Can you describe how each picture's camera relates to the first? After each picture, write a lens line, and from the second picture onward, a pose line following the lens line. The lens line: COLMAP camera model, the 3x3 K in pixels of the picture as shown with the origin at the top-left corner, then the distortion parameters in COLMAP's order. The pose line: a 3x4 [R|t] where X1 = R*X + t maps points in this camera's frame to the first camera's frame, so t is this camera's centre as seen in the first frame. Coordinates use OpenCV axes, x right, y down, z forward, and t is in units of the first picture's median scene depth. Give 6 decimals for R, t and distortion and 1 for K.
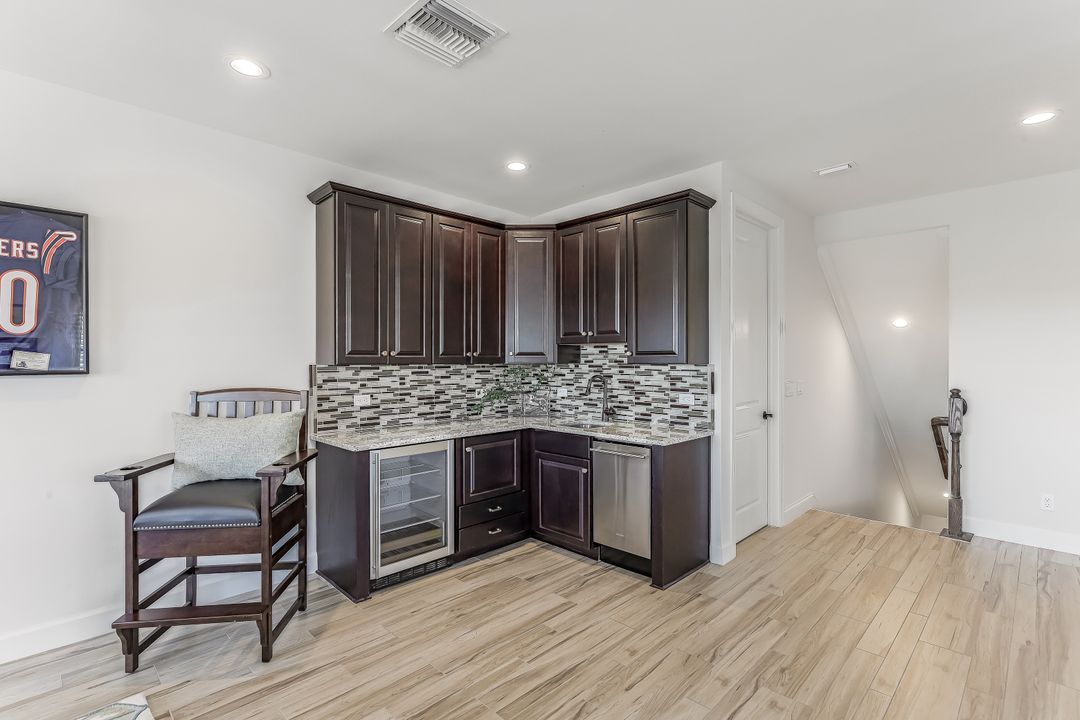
lens RADIAL K [[508.3, 0, 540.0], [0, 508.3, 360.0], [0, 0, 1]] dist [0.000187, -0.000022]
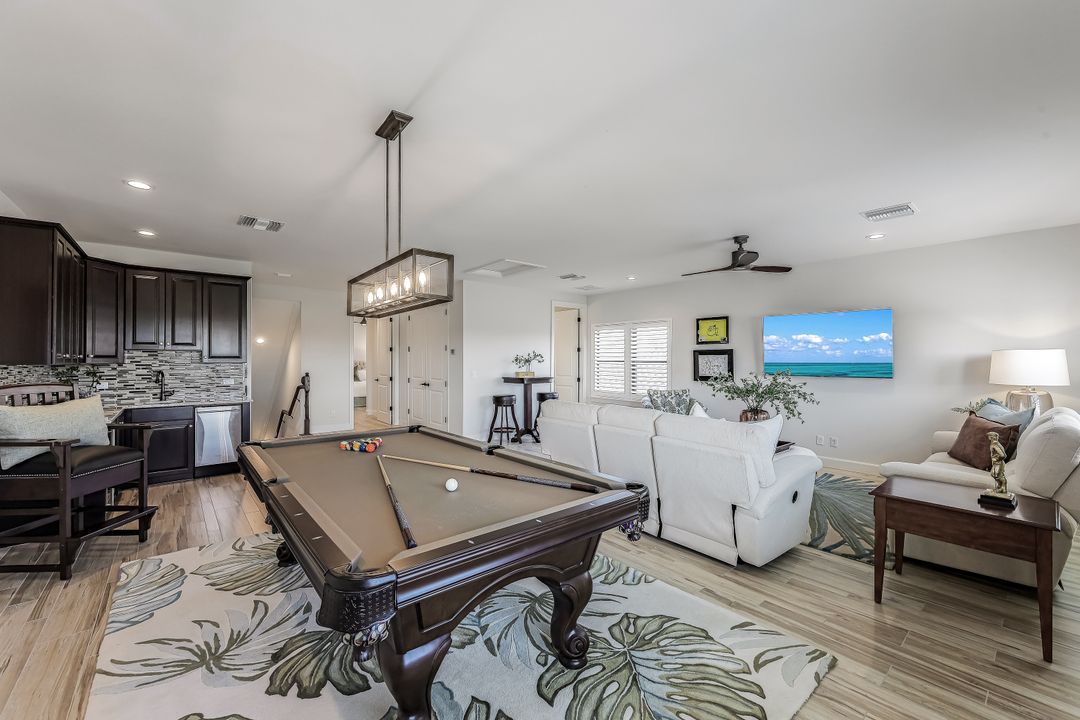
lens RADIAL K [[435.5, 0, 541.4], [0, 435.5, 359.2], [0, 0, 1]] dist [-0.000410, 0.000153]
pose [[0.084667, 0.001327, 0.996408, -1.030754], [0.001555, 0.999998, -0.001464, -0.001003], [-0.996408, 0.001673, 0.084664, -0.235215]]
